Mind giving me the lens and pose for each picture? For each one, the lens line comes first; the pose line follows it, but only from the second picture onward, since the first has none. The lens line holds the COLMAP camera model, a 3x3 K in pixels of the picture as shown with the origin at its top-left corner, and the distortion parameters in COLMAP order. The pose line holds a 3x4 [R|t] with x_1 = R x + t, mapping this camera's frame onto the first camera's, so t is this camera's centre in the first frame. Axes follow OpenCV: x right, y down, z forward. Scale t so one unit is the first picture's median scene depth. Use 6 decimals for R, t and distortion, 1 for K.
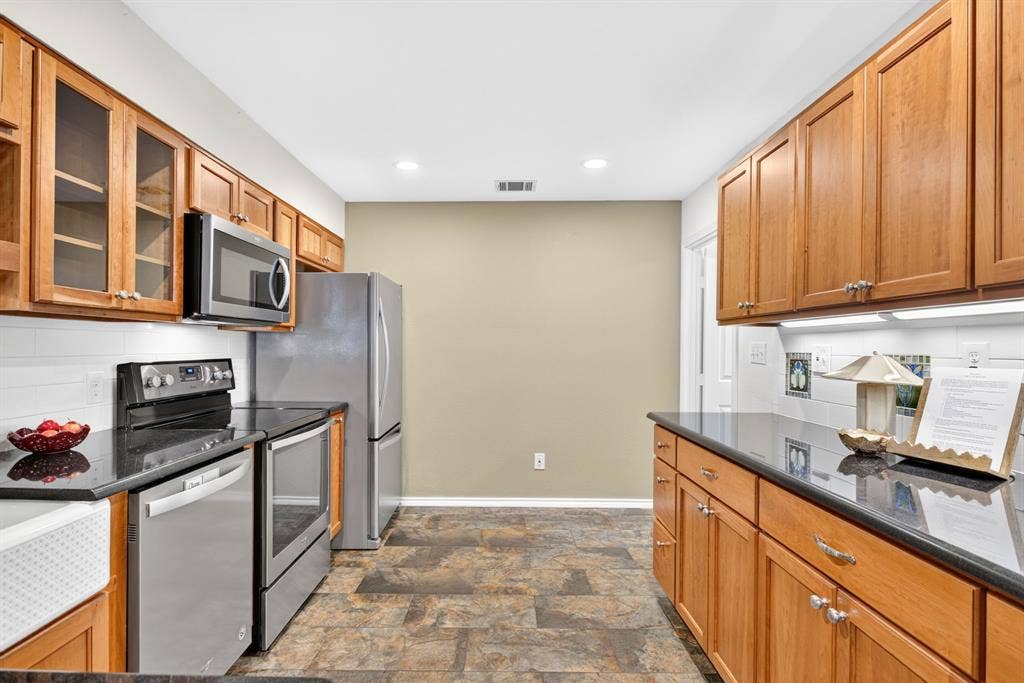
lens RADIAL K [[489.7, 0, 505.3], [0, 489.7, 346.4], [0, 0, 1]] dist [-0.005037, -0.000426]
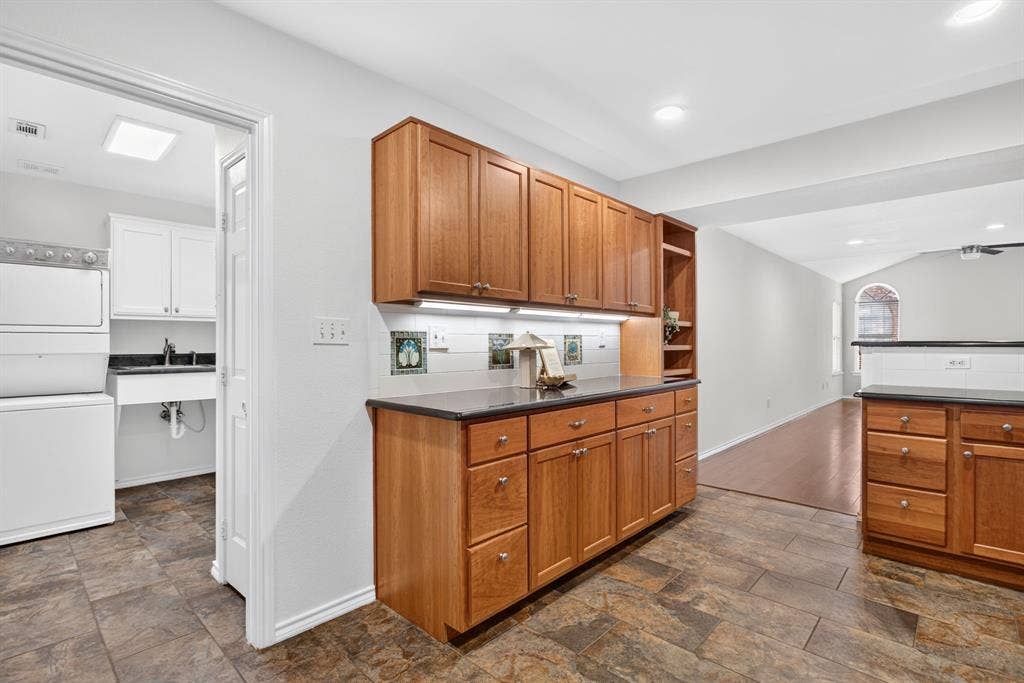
lens RADIAL K [[489.7, 0, 512.5], [0, 489.7, 346.1], [0, 0, 1]] dist [-0.005037, -0.000426]
pose [[-0.724420, -0.008674, 0.689305, -0.280087], [-0.005204, 0.999961, 0.007114, 0.036159], [-0.689340, 0.001567, -0.724437, 1.636810]]
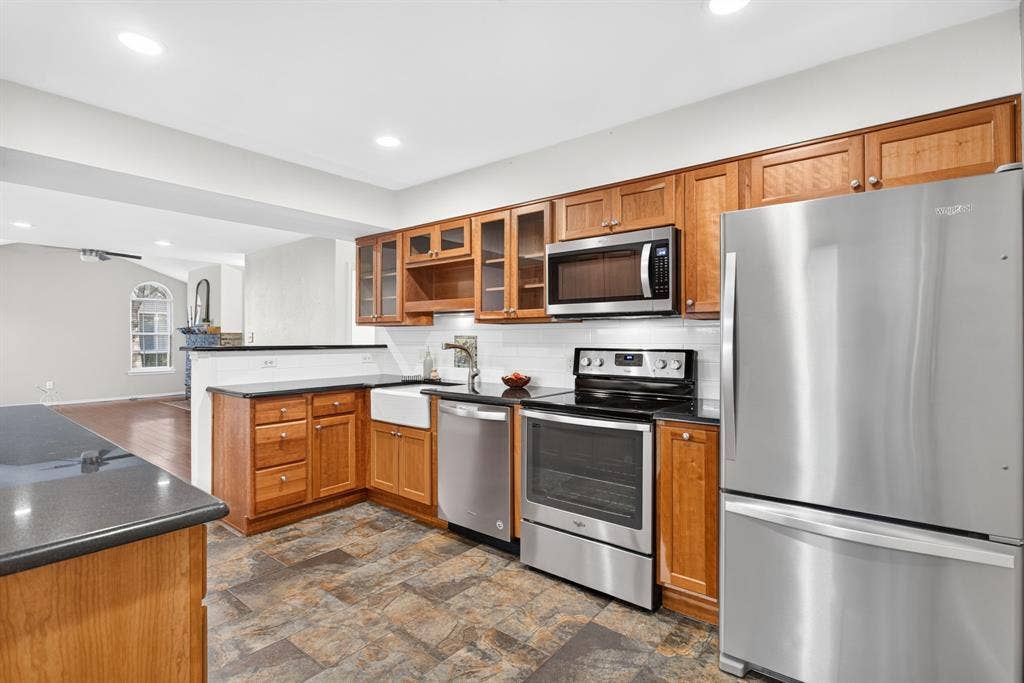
lens RADIAL K [[489.7, 0, 514.0], [0, 489.7, 339.4], [0, 0, 1]] dist [-0.005037, -0.000426]
pose [[-0.623171, -0.004007, -0.782076, 0.503497], [-0.002121, 0.999992, -0.003434, 0.009472], [0.782083, -0.000481, -0.623174, 1.585424]]
